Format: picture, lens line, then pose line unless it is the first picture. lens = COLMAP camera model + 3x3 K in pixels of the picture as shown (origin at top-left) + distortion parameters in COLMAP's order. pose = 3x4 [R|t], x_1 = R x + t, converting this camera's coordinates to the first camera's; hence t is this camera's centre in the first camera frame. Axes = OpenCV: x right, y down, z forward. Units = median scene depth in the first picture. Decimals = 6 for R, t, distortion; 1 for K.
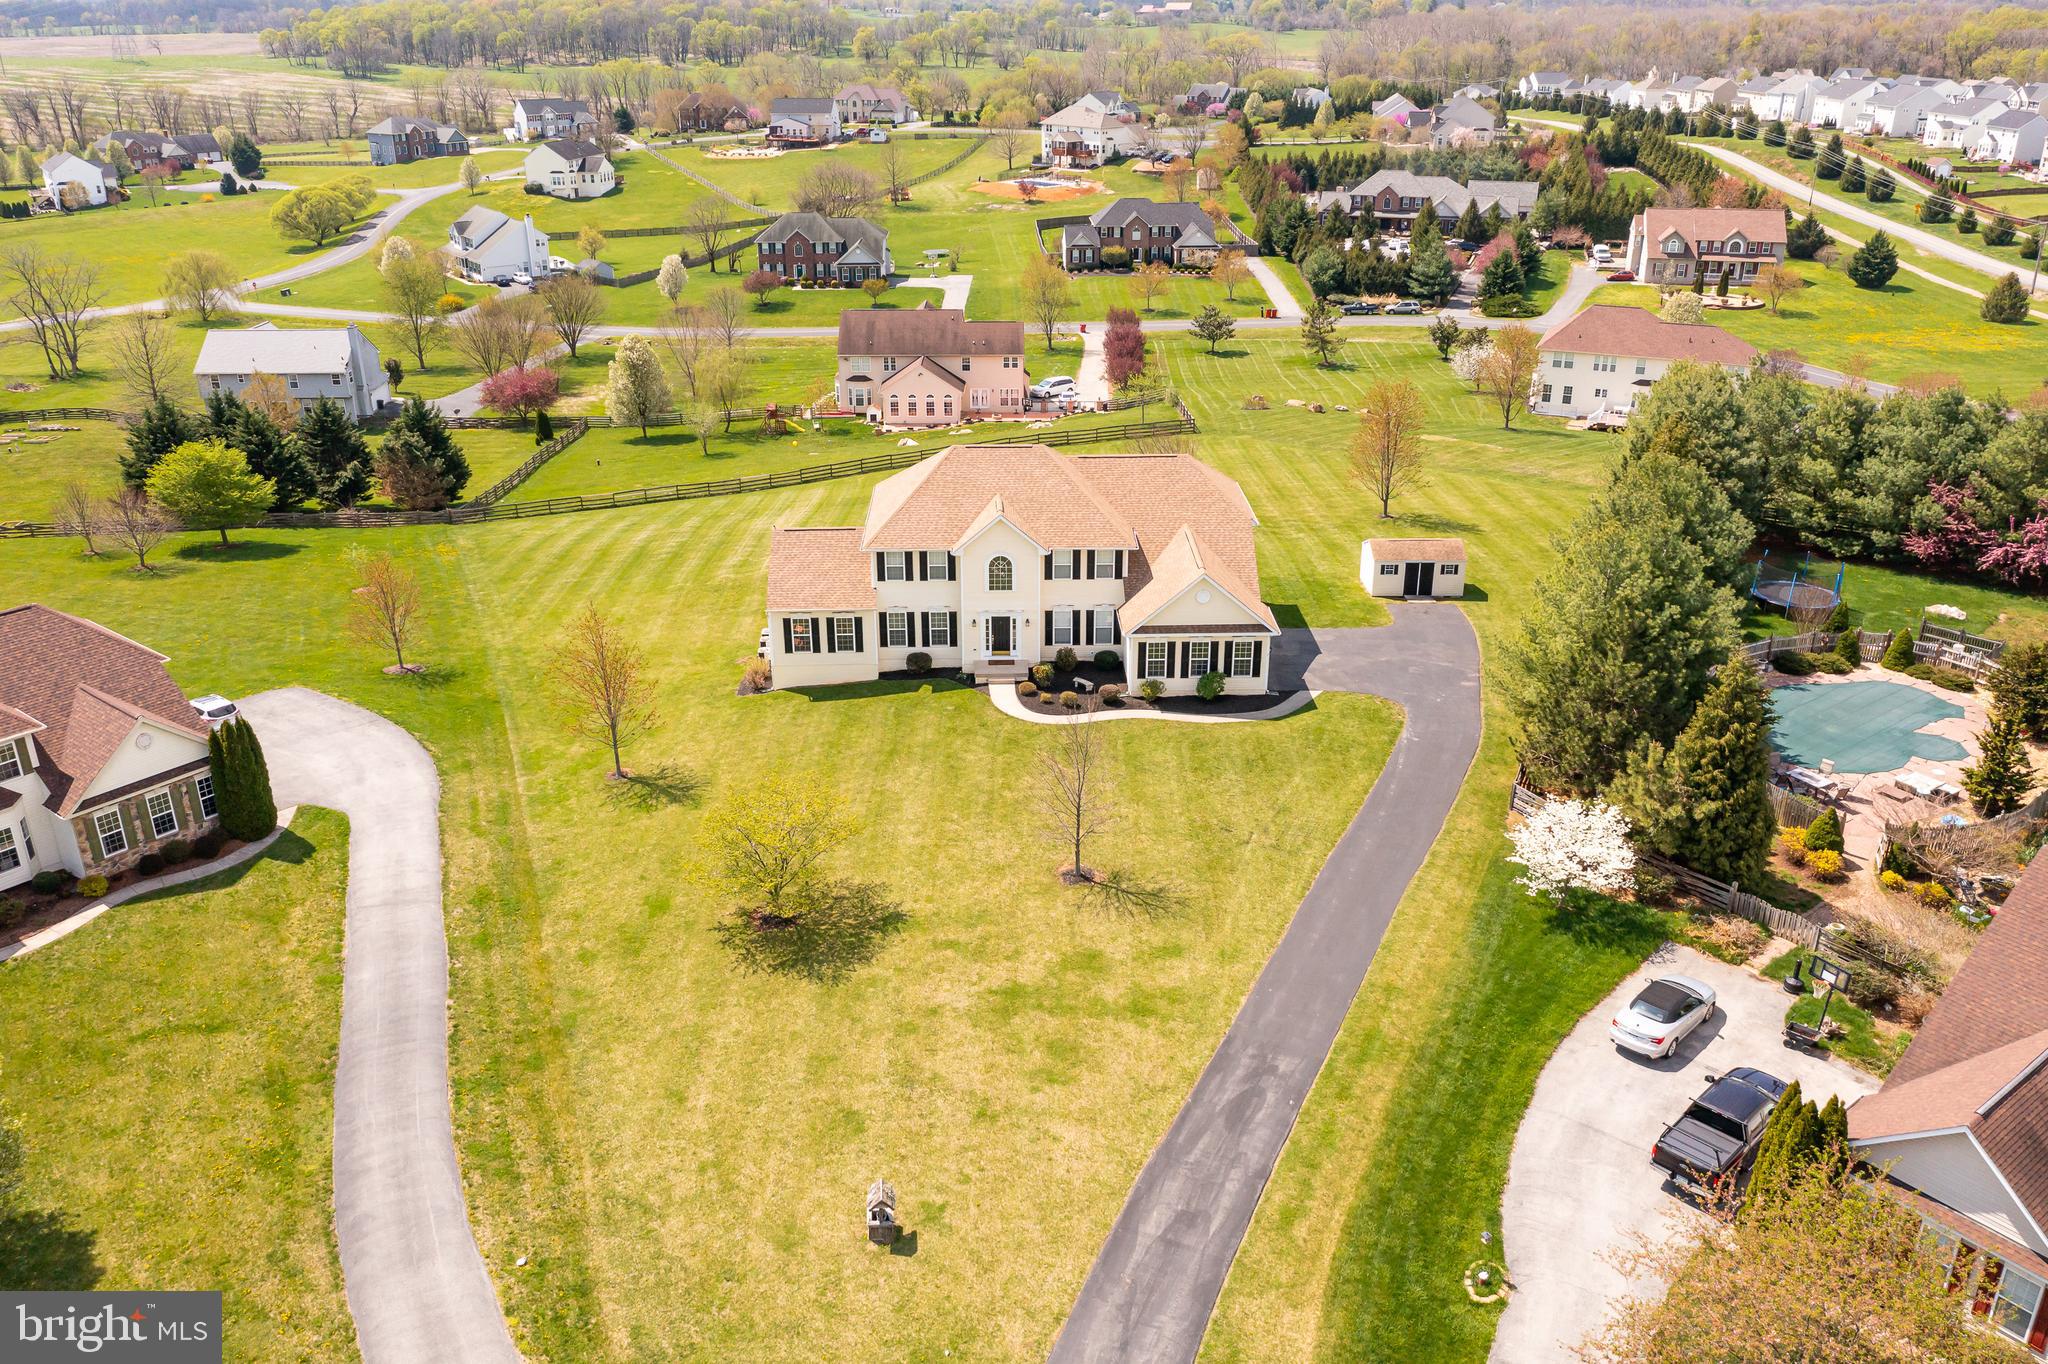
lens RADIAL K [[1617.4, 0, 1021.6], [0, 1617.4, 675.2], [0, 0, 1]] dist [-0.012140, 0.008597]
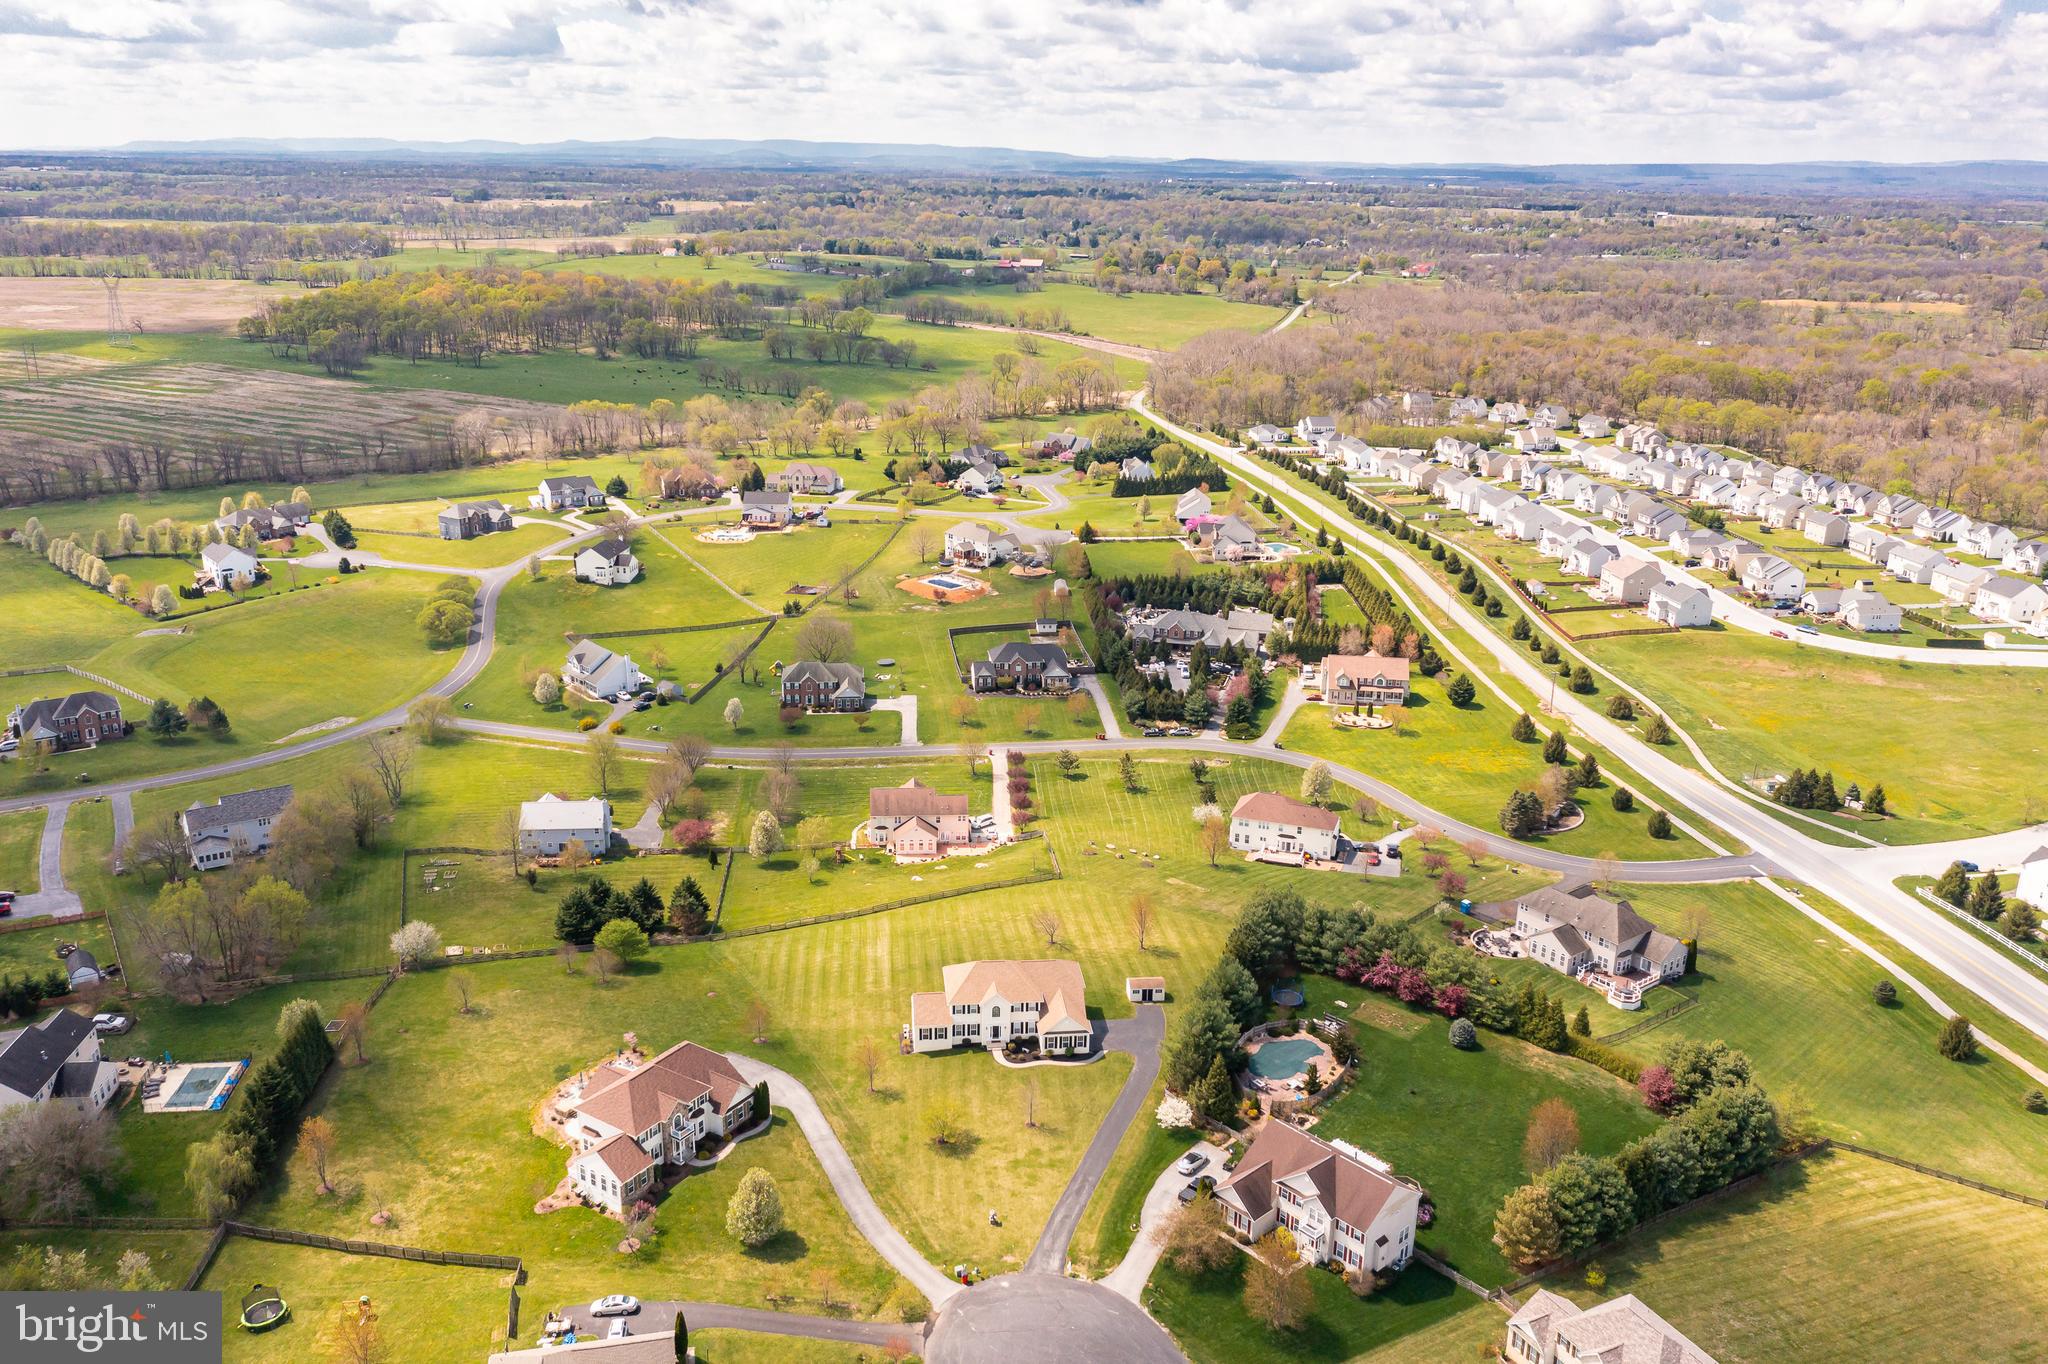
lens RADIAL K [[1617.4, 0, 1014.1], [0, 1617.4, 669.5], [0, 0, 1]] dist [-0.012140, 0.008597]
pose [[0.996558, -0.008713, 0.082437, -0.207024], [0.016486, 0.995428, -0.094085, -0.386593], [-0.081241, 0.095120, 0.992145, -1.858879]]
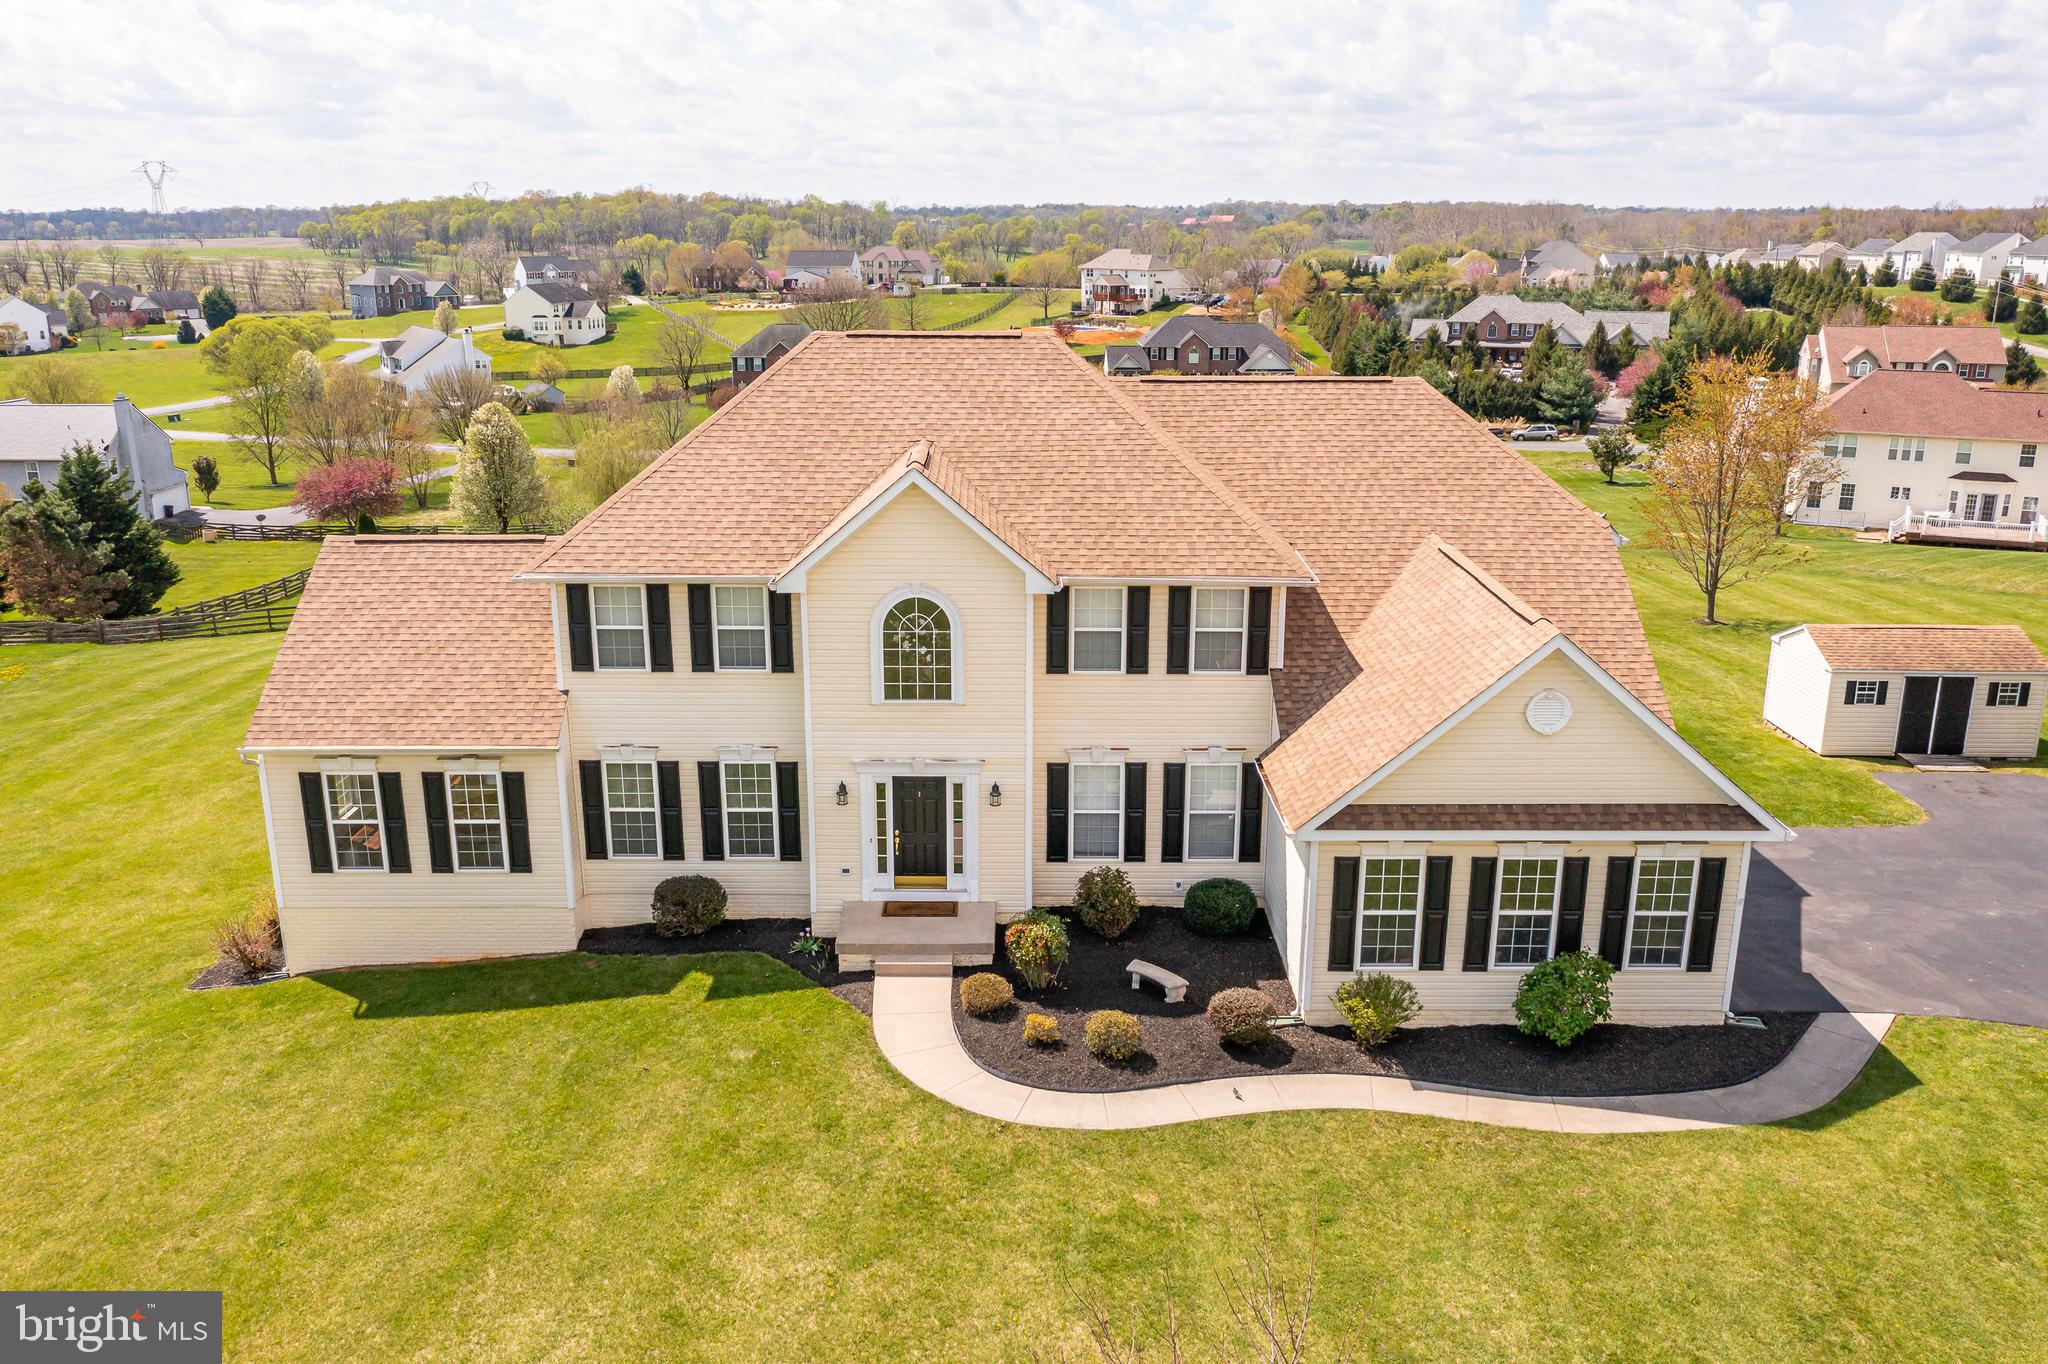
lens RADIAL K [[1617.4, 0, 1024.1], [0, 1617.4, 673.7], [0, 0, 1]] dist [-0.012140, 0.008597]
pose [[0.999664, 0.012286, -0.022832, 0.017239], [-0.015145, 0.991450, -0.129609, -0.013220], [0.021045, 0.129911, 0.991302, 0.643195]]
